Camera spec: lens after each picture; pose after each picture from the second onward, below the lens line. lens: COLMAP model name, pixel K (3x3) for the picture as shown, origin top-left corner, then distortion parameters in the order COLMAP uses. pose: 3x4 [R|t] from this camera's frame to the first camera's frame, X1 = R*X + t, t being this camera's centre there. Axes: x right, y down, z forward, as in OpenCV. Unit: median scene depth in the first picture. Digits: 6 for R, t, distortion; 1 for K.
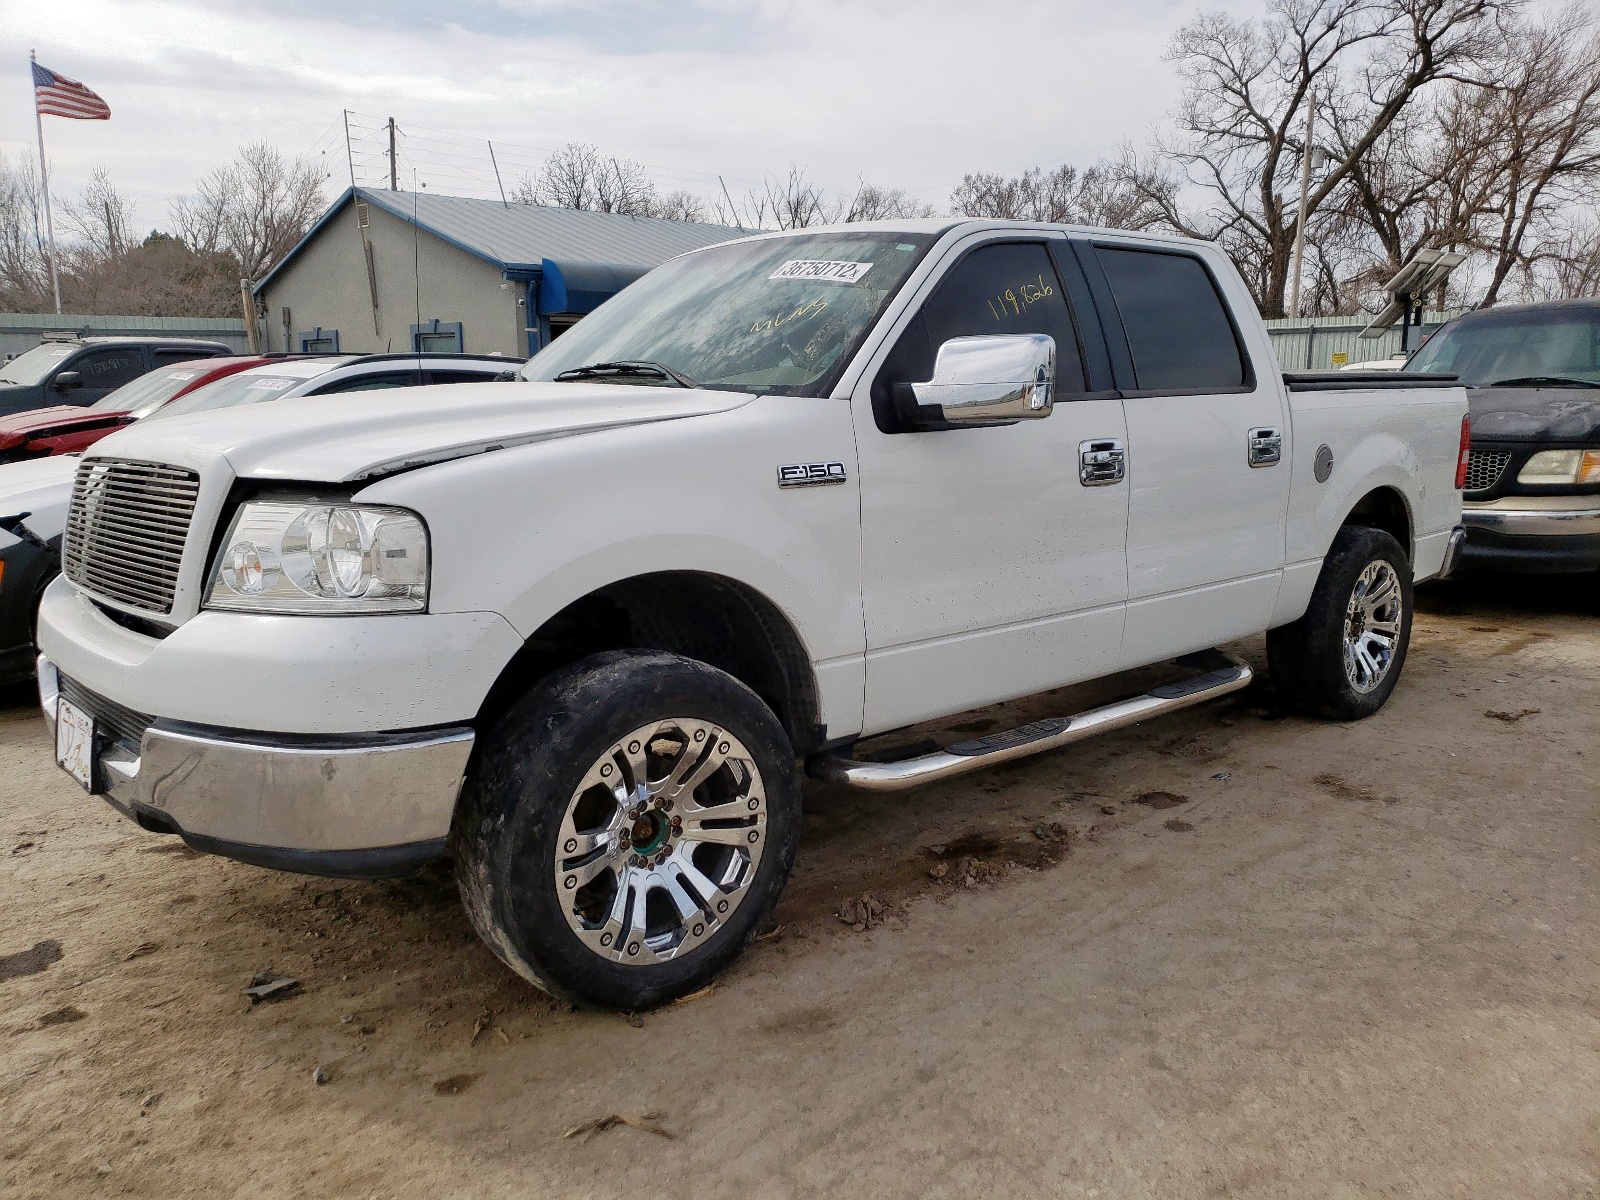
lens RADIAL K [[1223.4, 0, 800.0], [0, 1223.4, 600.0], [0, 0, 1]] dist [0.064116, -0.000897]
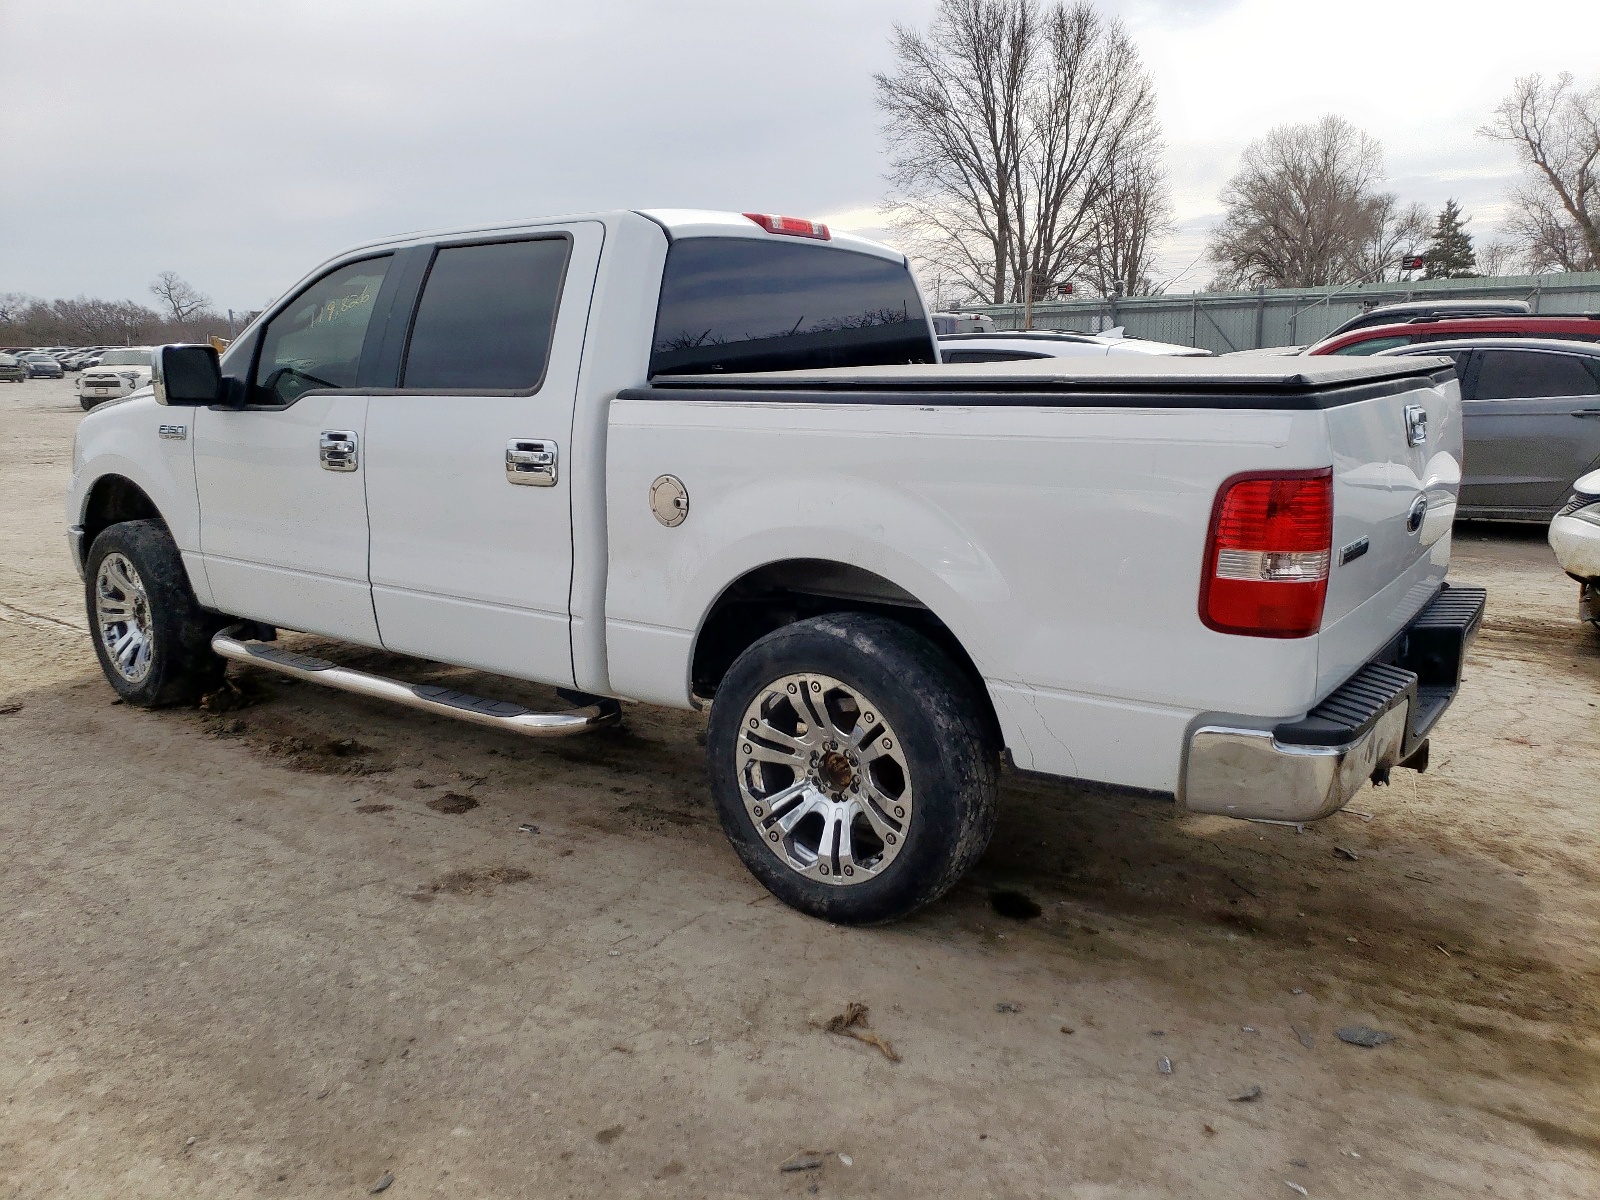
lens RADIAL K [[1223.4, 0, 800.0], [0, 1223.4, 600.0], [0, 0, 1]] dist [0.064116, -0.000897]
pose [[0.175947, 0.181558, -0.967512, 1.345691], [-0.149348, 0.976391, 0.156064, -0.204586], [0.973005, 0.117037, 0.198909, 1.121179]]
